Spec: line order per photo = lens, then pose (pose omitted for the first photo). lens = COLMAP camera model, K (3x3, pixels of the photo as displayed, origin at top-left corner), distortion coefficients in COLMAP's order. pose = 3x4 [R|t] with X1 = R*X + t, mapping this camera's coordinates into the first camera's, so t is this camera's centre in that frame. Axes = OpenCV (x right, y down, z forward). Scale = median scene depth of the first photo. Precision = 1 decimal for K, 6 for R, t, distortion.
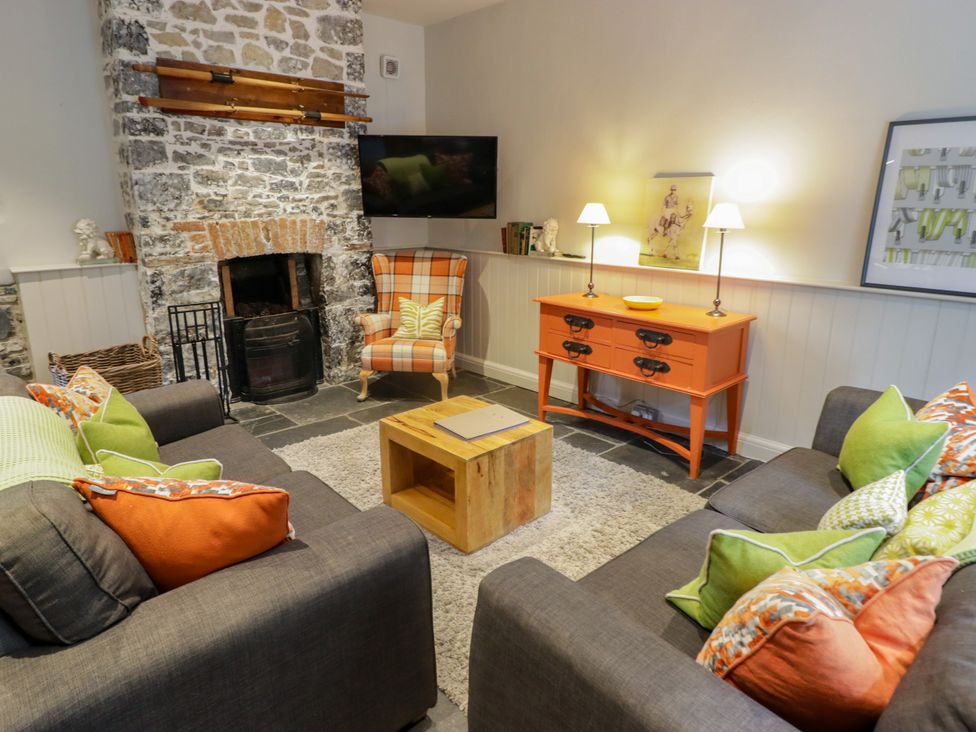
lens RADIAL K [[615.3, 0, 491.6], [0, 615.3, 354.1], [0, 0, 1]] dist [0.000247, -0.005046]
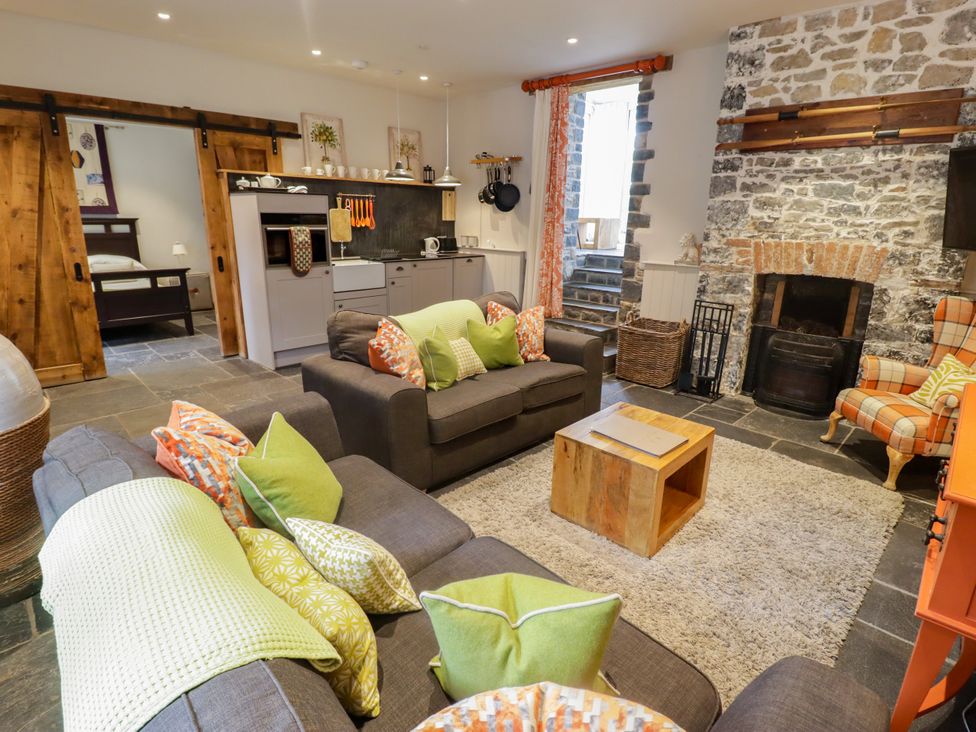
lens RADIAL K [[509.7, 0, 484.8], [0, 509.7, 356.6], [0, 0, 1]] dist [0.002257, -0.014093]
pose [[0.040916, 0.265602, -0.963214, 0.517033], [-0.267934, 0.931631, 0.245511, -0.103309], [0.962568, 0.248032, 0.109283, 0.427621]]
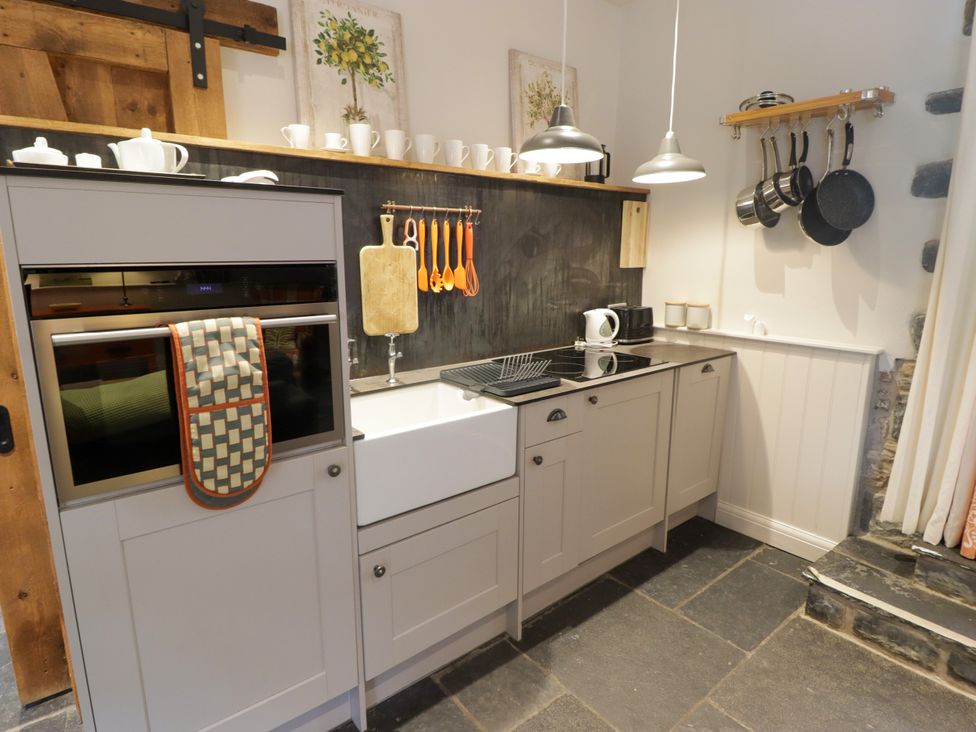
lens RADIAL K [[548.2, 0, 486.9], [0, 548.2, 357.6], [0, 0, 1]] dist [0.002076, -0.012860]
pose [[-0.067904, 0.189138, -0.979600, -0.371602], [-0.252327, 0.946690, 0.200275, -0.061009], [0.965257, 0.260778, -0.016559, 0.236765]]
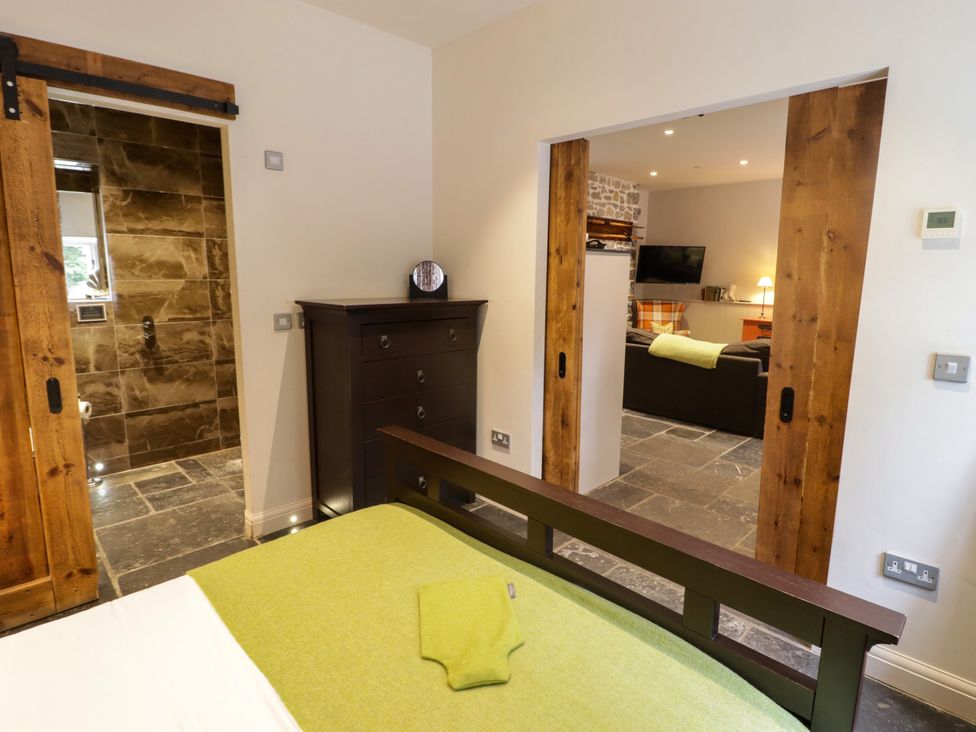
lens RADIAL K [[529.4, 0, 487.3], [0, 529.4, 354.3], [0, 0, 1]] dist [0.003606, -0.013176]
pose [[0.999631, 0.003396, 0.026954, -0.862956], [-0.000803, 0.995417, -0.095631, 0.214635], [-0.027155, 0.095574, 0.995052, -0.847850]]
